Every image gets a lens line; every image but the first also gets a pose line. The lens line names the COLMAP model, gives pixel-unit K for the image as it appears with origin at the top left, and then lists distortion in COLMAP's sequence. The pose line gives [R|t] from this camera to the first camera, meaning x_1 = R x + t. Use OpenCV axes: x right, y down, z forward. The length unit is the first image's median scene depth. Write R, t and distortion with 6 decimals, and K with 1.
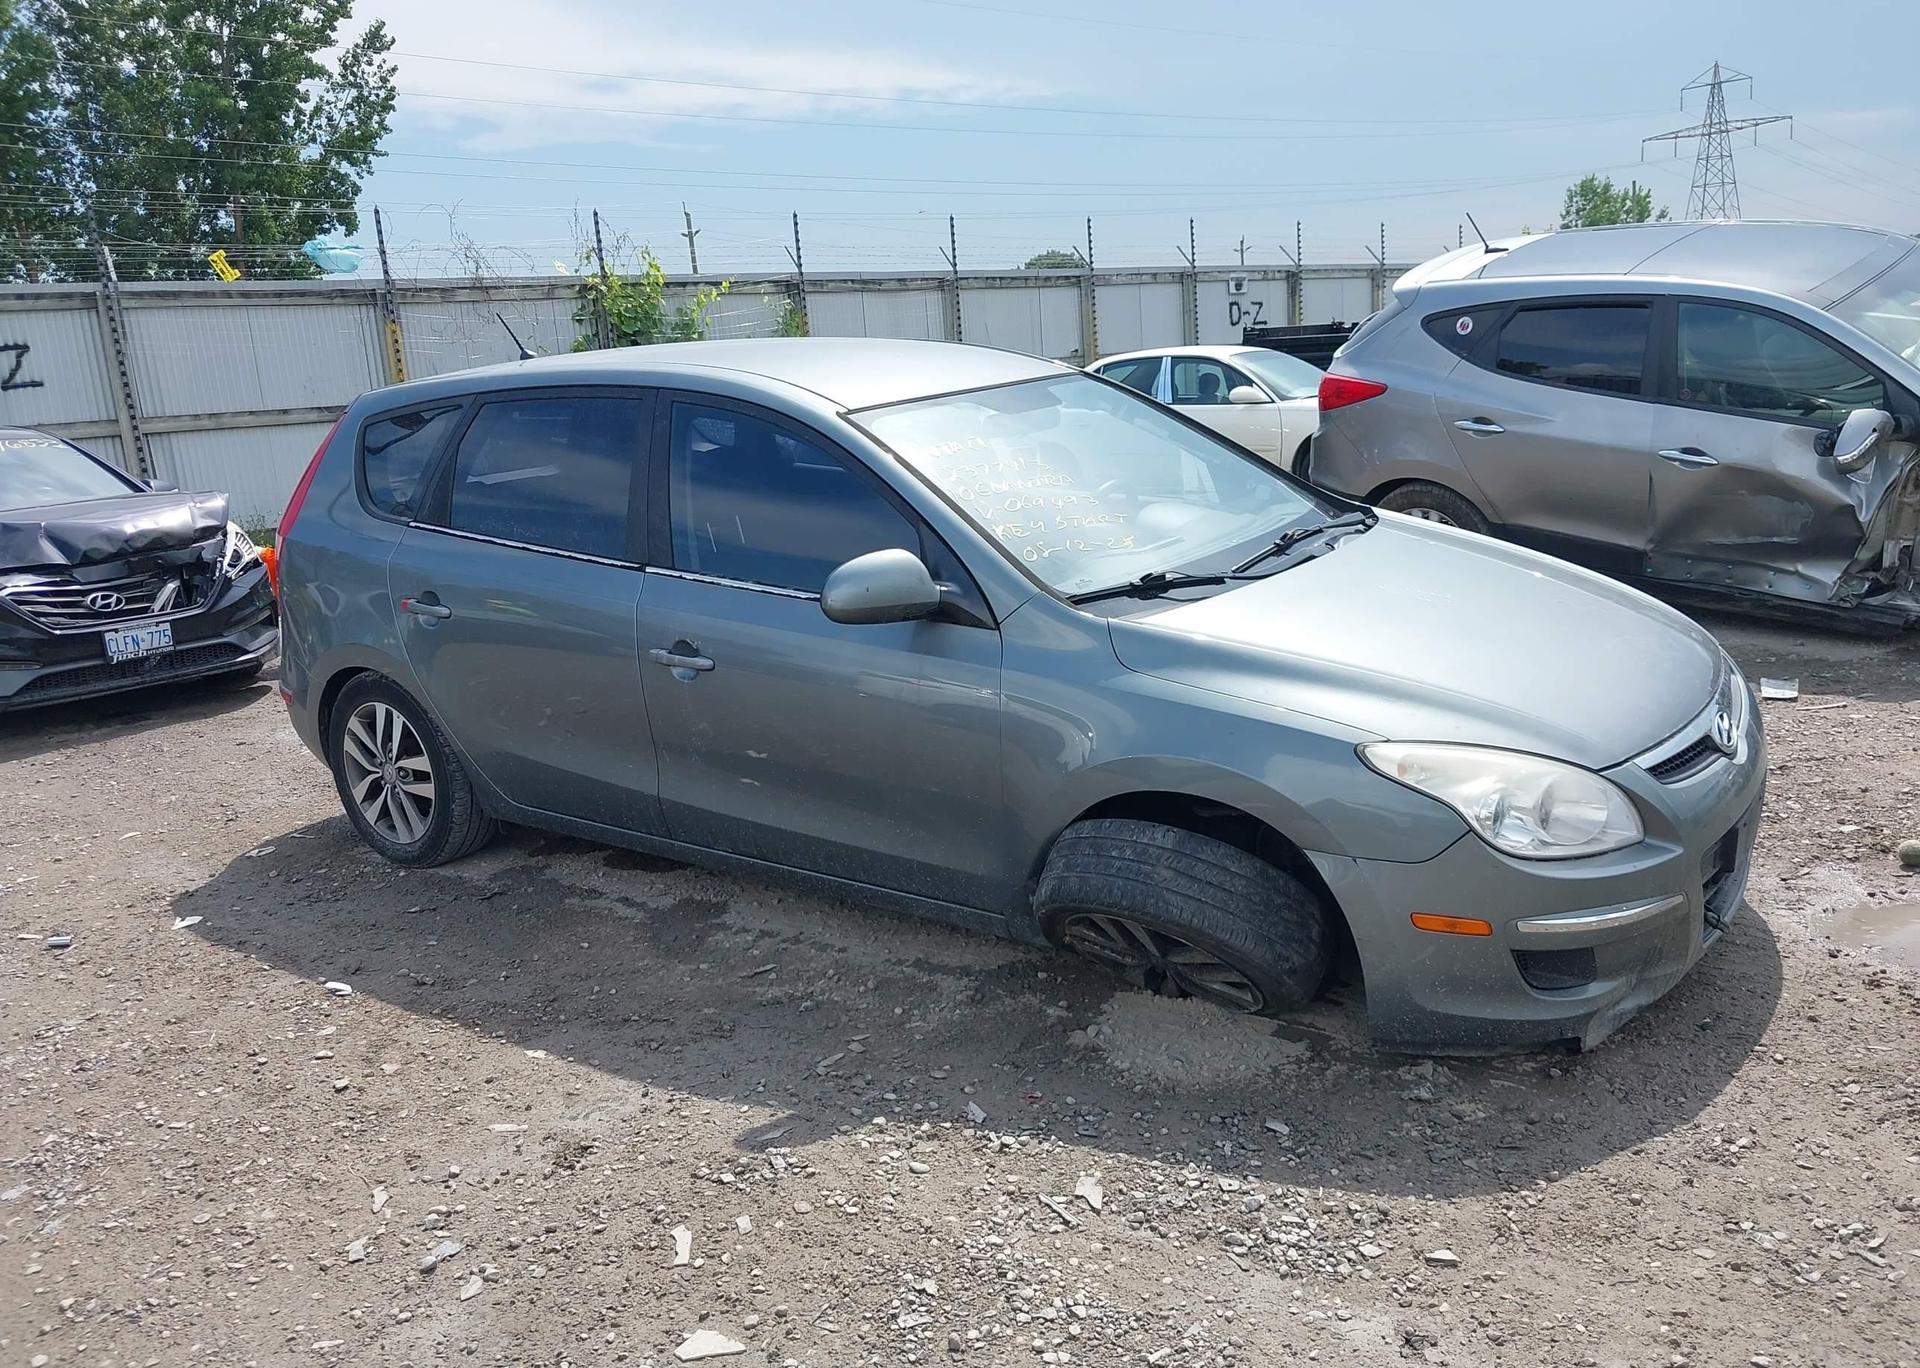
lens RADIAL K [[1534.5, 0, 964.6], [0, 1534.5, 682.7], [0, 0, 1]] dist [-0.001771, -0.006110]
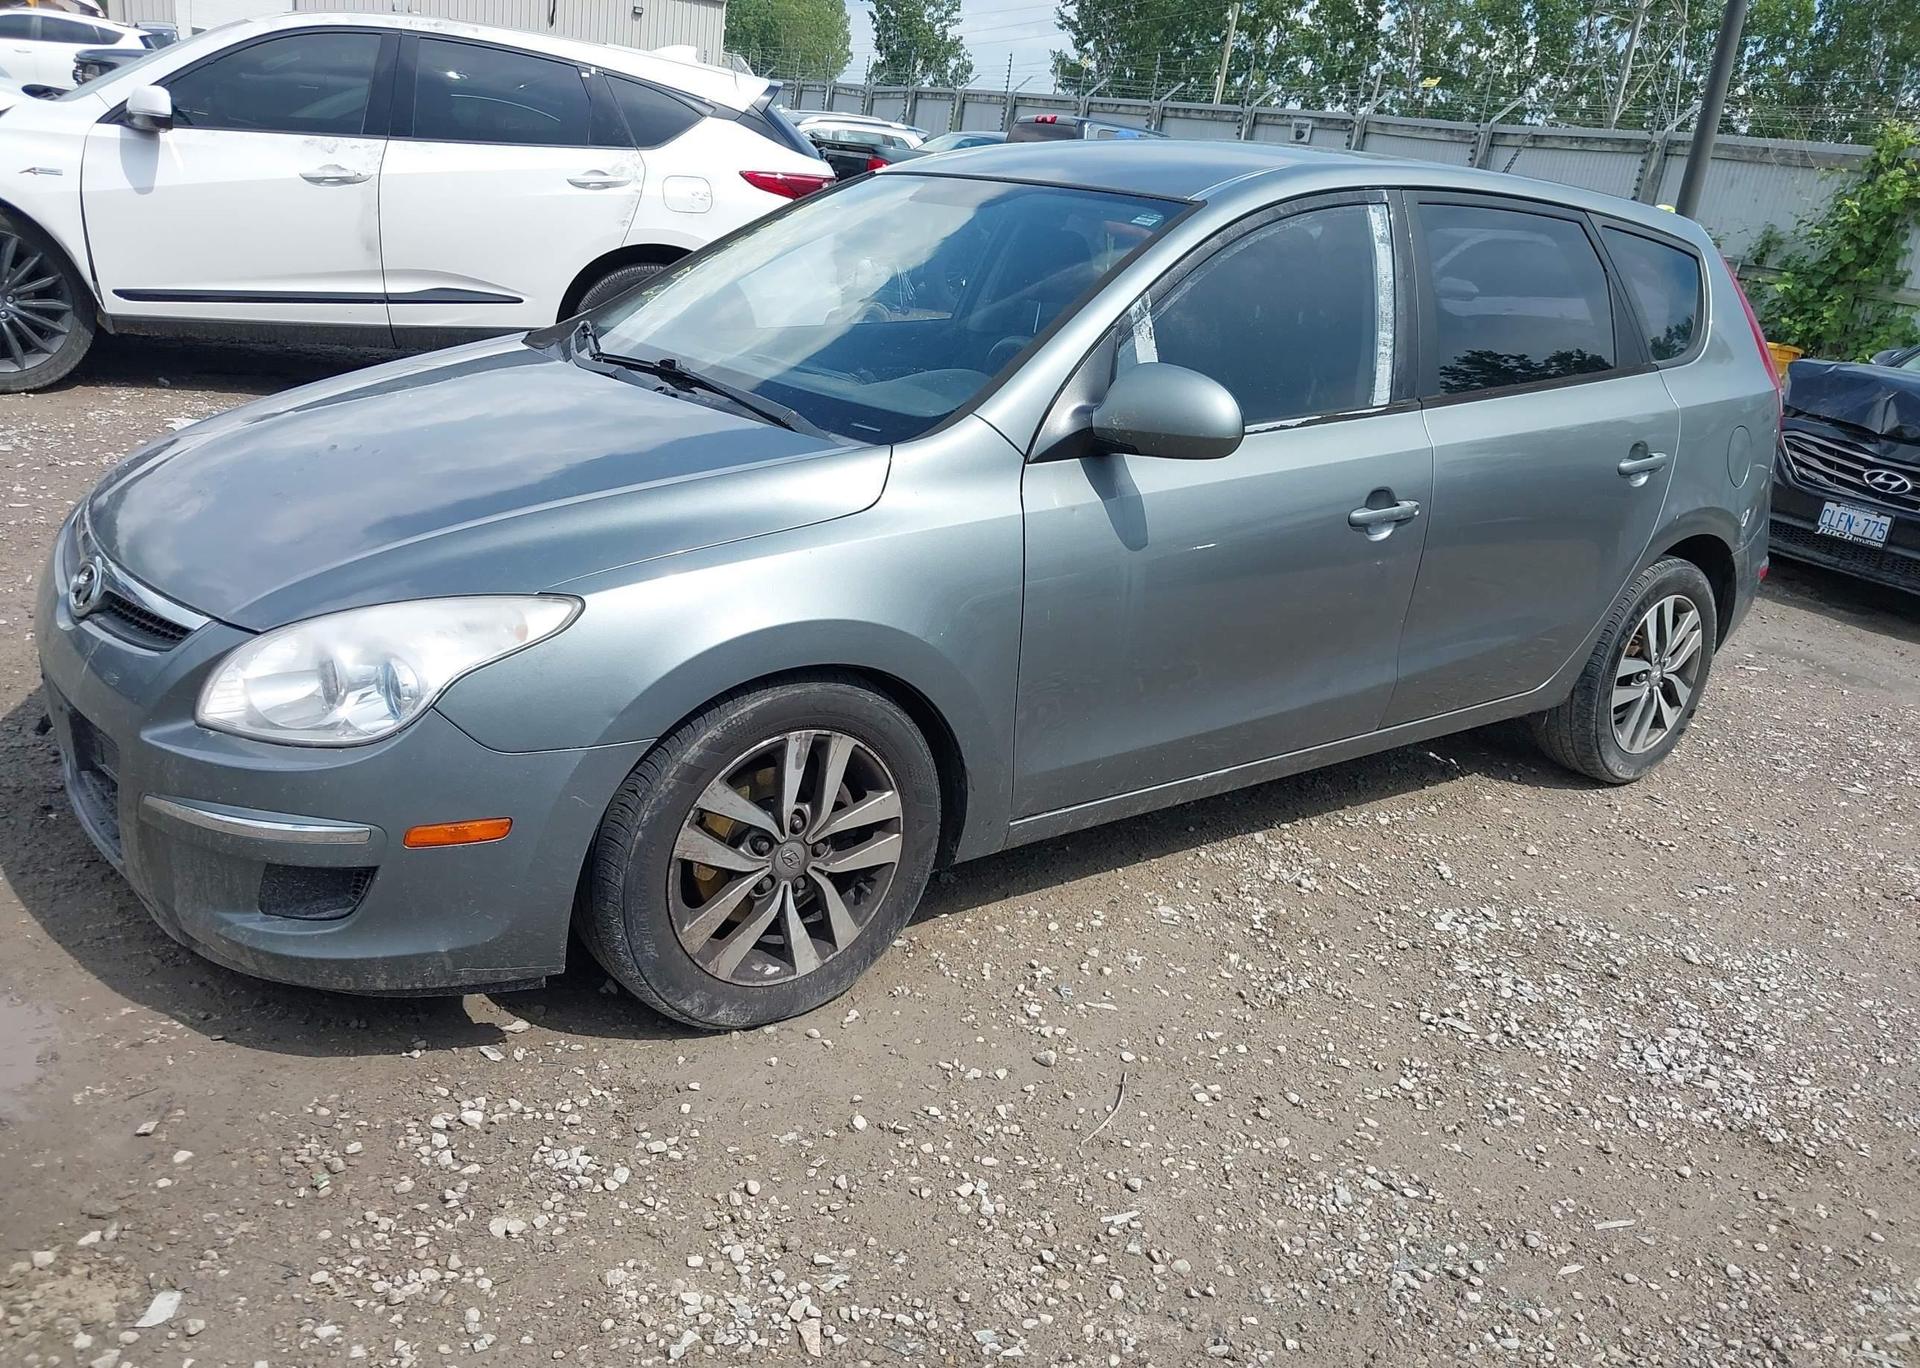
lens RADIAL K [[1534.5, 0, 986.6], [0, 1534.5, 670.7], [0, 0, 1]] dist [-0.001771, -0.006110]
pose [[-0.293742, 0.331854, -0.896431, 0.755503], [-0.306798, 0.855456, 0.417216, -0.278601], [0.905312, 0.397578, -0.149472, 1.090822]]
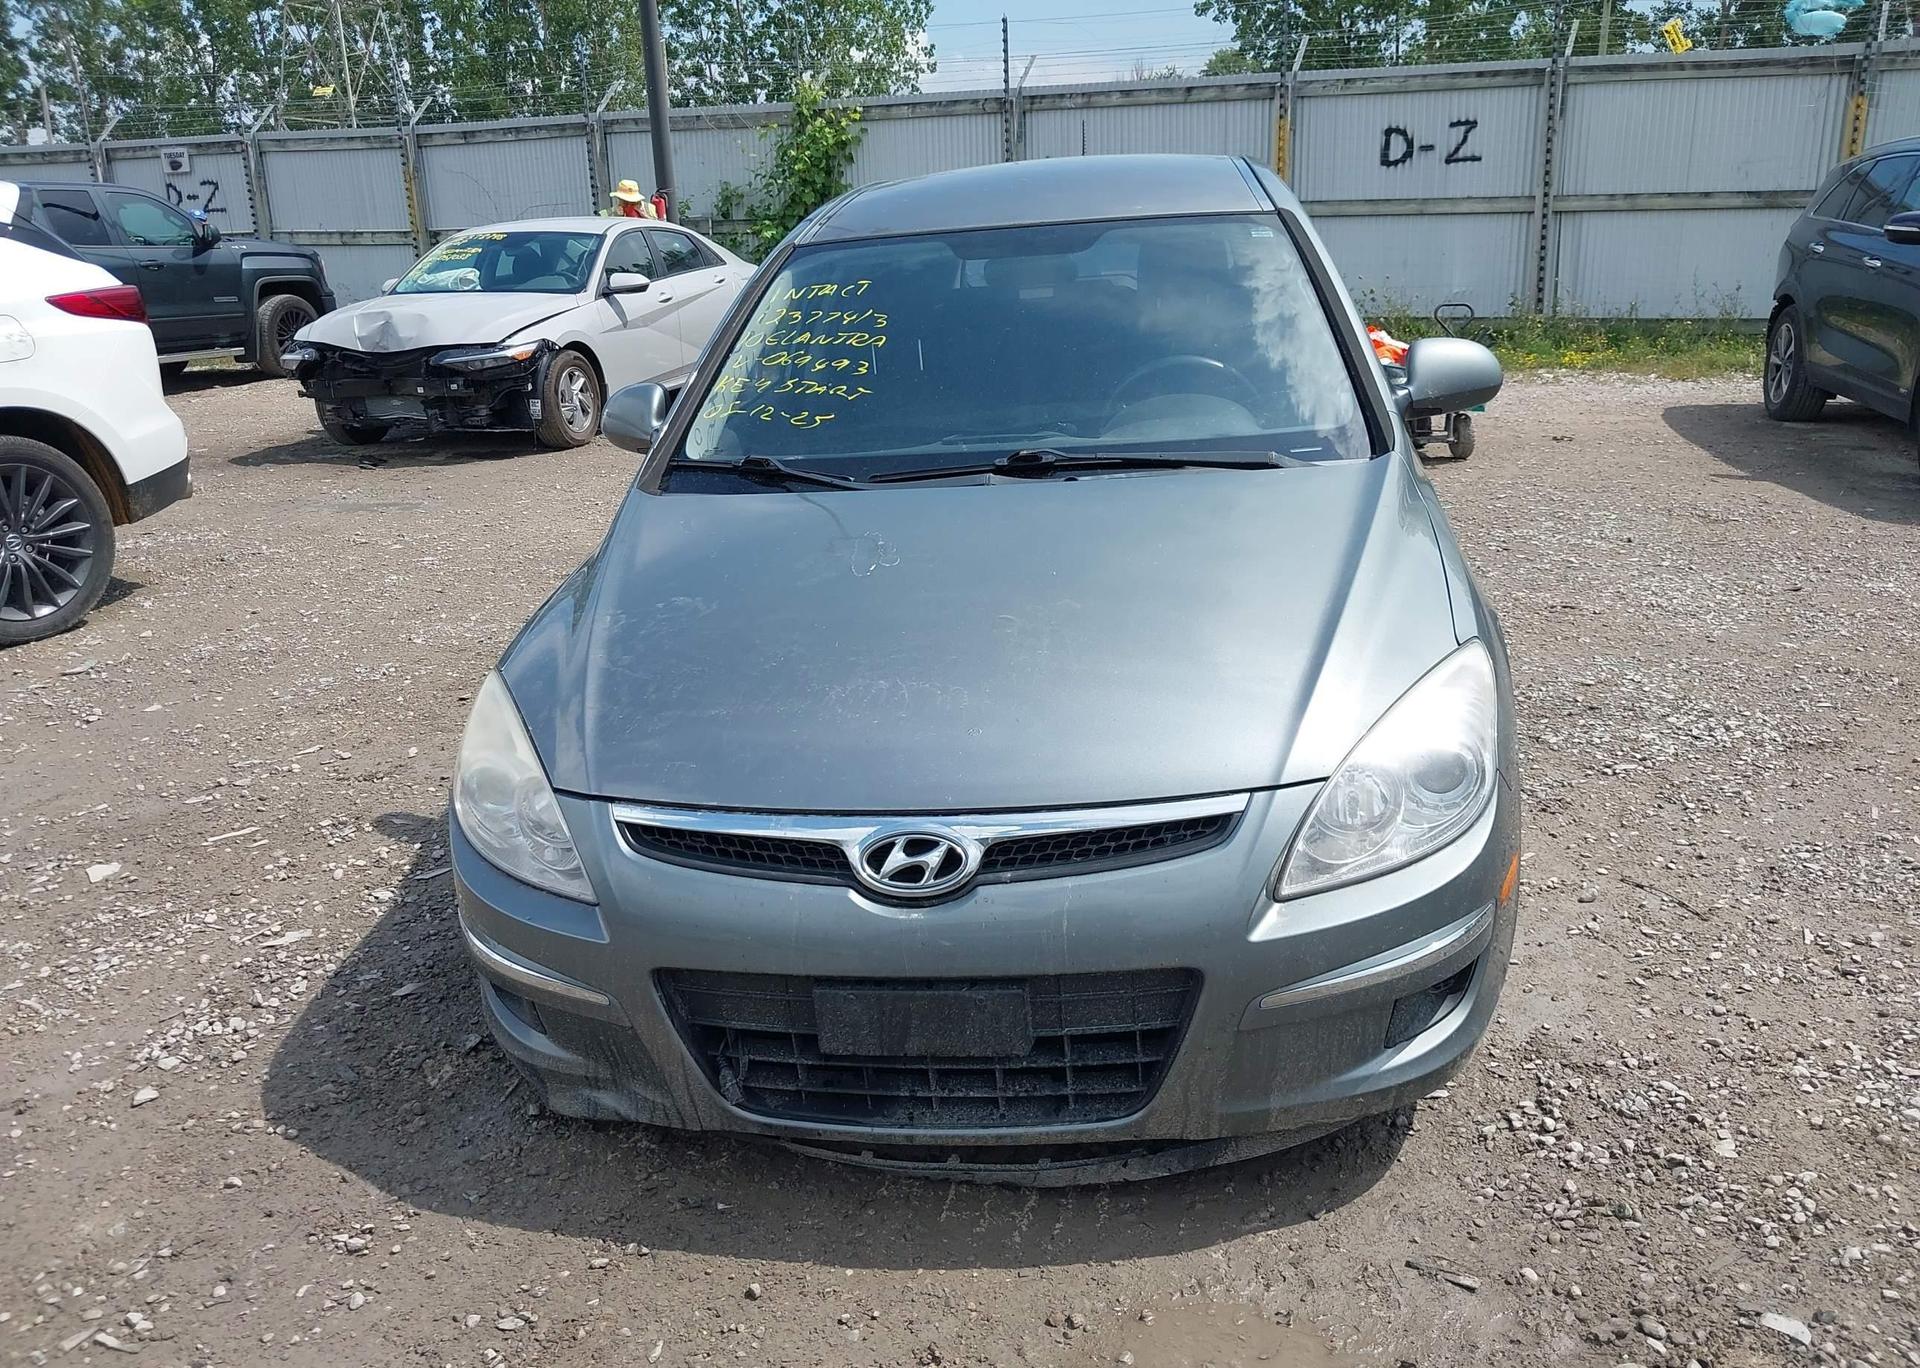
lens RADIAL K [[1534.5, 0, 976.2], [0, 1534.5, 684.2], [0, 0, 1]] dist [-0.001771, -0.006110]
pose [[0.457578, 0.312742, -0.832355, 0.715503], [-0.188117, 0.948964, 0.253140, -0.144573], [0.869042, 0.040749, 0.493057, 0.501728]]
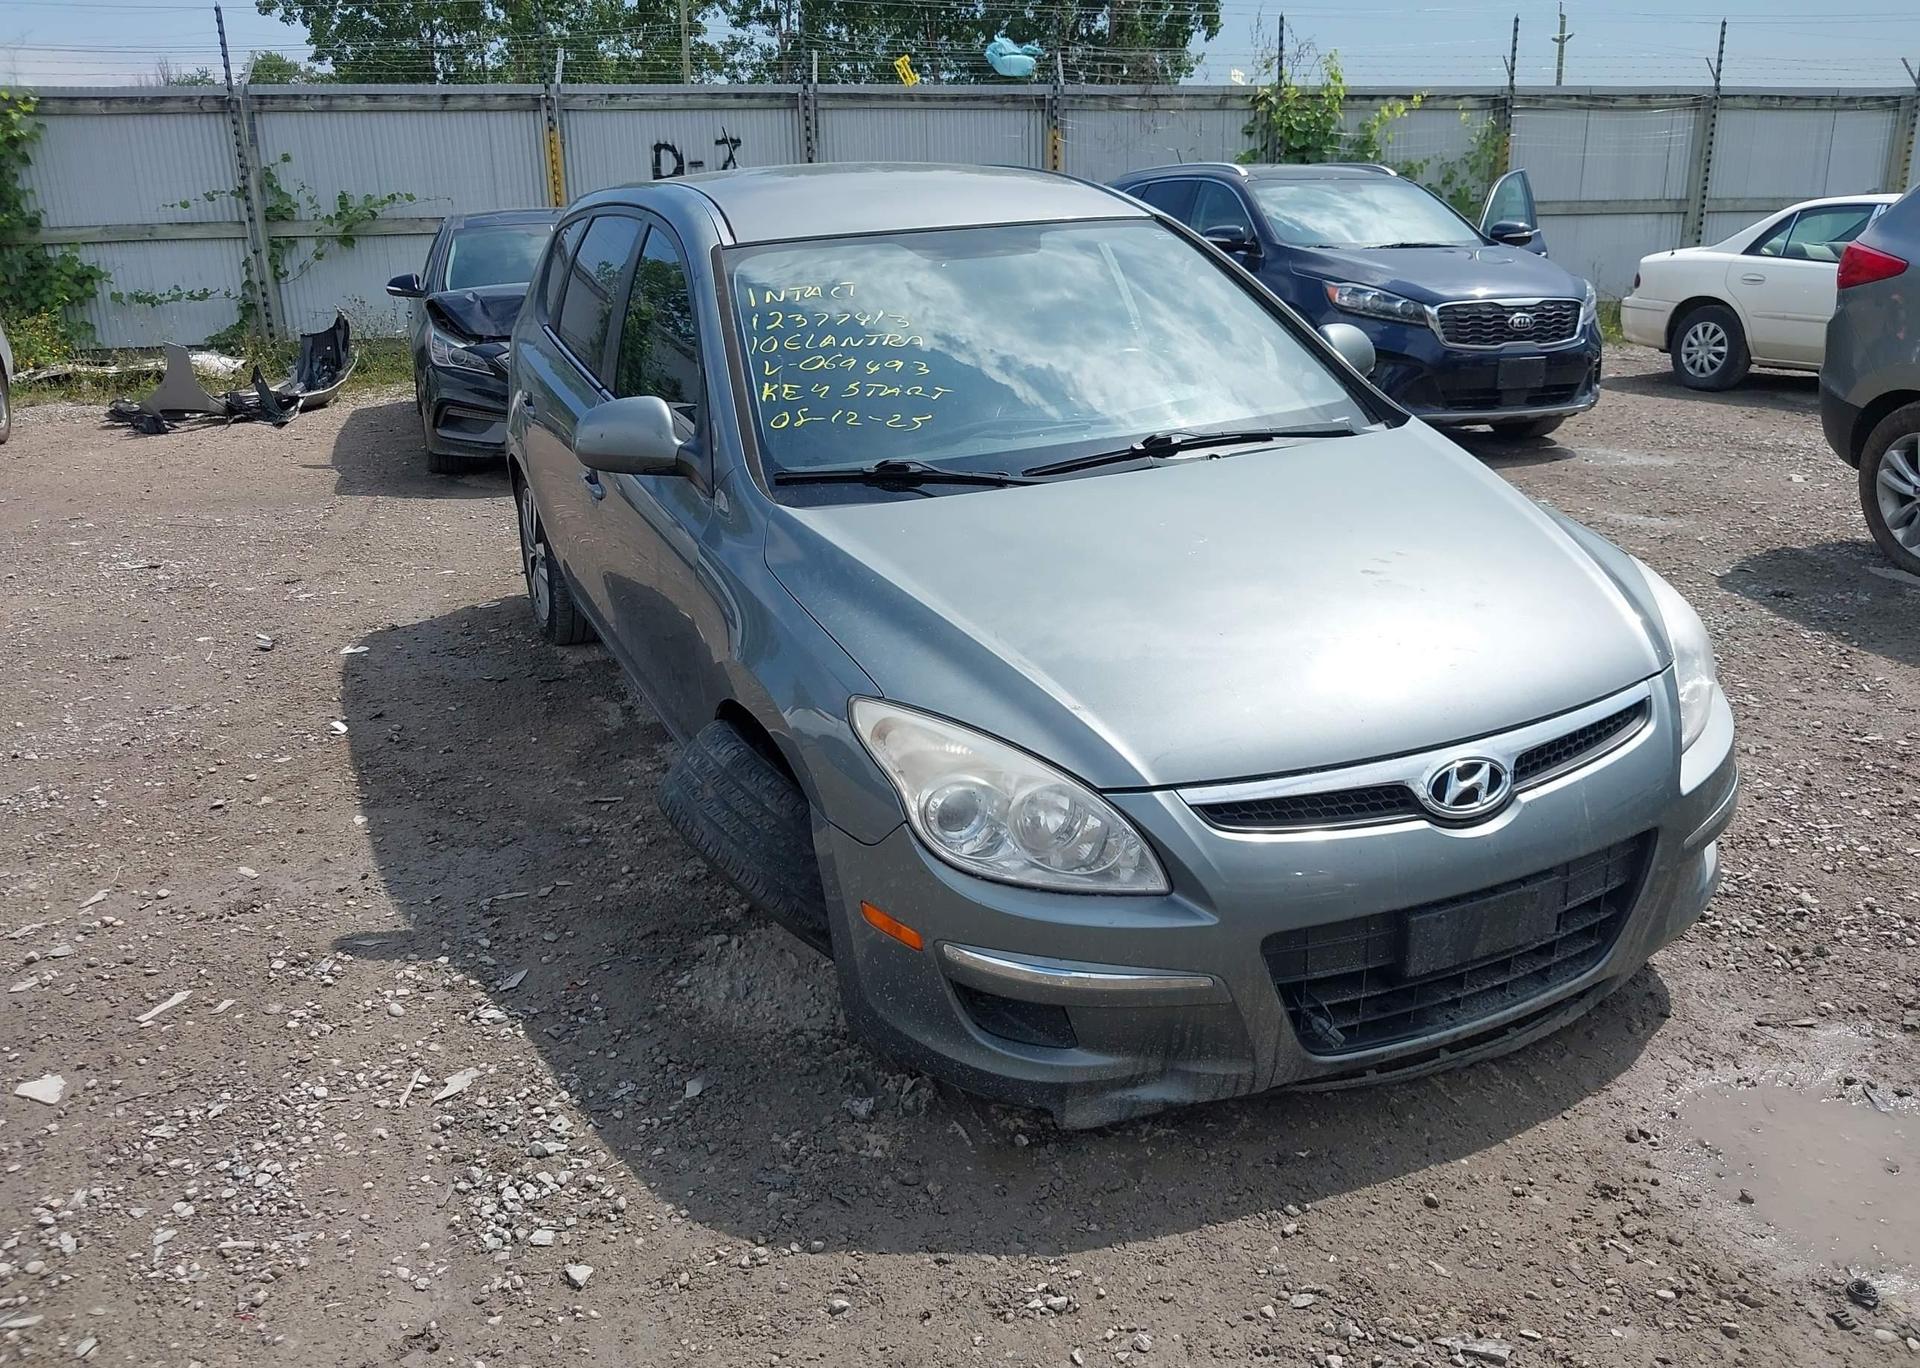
lens RADIAL K [[1534.5, 0, 963.7], [0, 1534.5, 696.6], [0, 0, 1]] dist [-0.001771, -0.006110]
pose [[0.856747, 0.205428, -0.473059, 0.440011], [-0.146651, 0.976420, 0.158419, -0.061923], [0.494448, -0.066350, 0.866671, 0.192386]]
